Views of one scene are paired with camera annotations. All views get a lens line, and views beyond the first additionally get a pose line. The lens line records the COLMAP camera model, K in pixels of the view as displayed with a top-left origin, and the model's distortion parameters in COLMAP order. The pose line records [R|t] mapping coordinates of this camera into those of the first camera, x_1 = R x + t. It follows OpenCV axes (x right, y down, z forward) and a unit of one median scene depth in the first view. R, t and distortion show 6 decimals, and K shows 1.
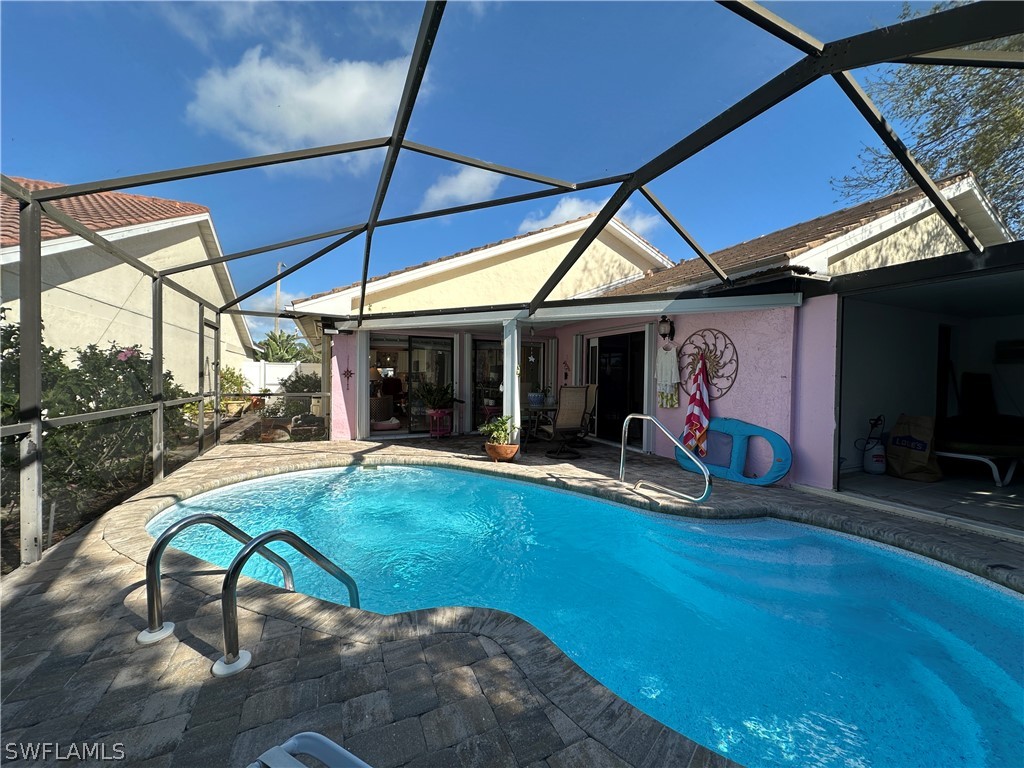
lens RADIAL K [[407.4, 0, 511.1], [0, 407.4, 382.5], [0, 0, 1]] dist [-0.000669, 0.000296]
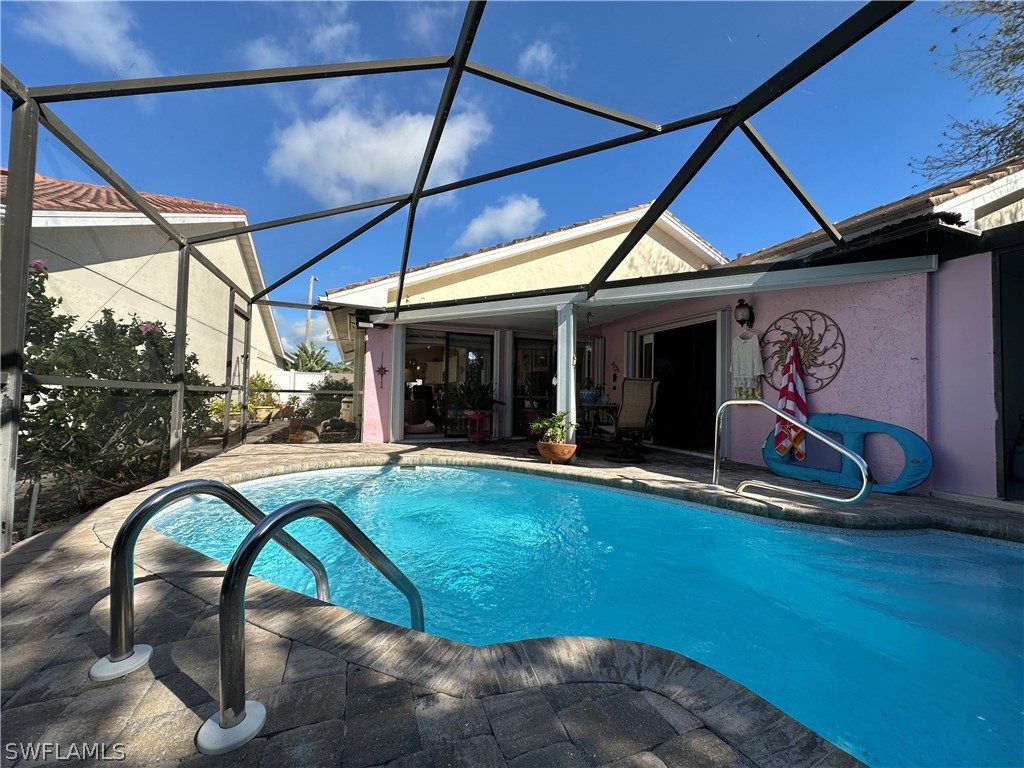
lens RADIAL K [[407.4, 0, 511.1], [0, 407.4, 382.5], [0, 0, 1]] dist [-0.000669, 0.000296]
pose [[0.998535, 0.005283, -0.053842, -0.092660], [-0.008005, 0.998694, -0.050452, 0.081662], [0.053505, 0.050810, 0.997274, 0.147941]]
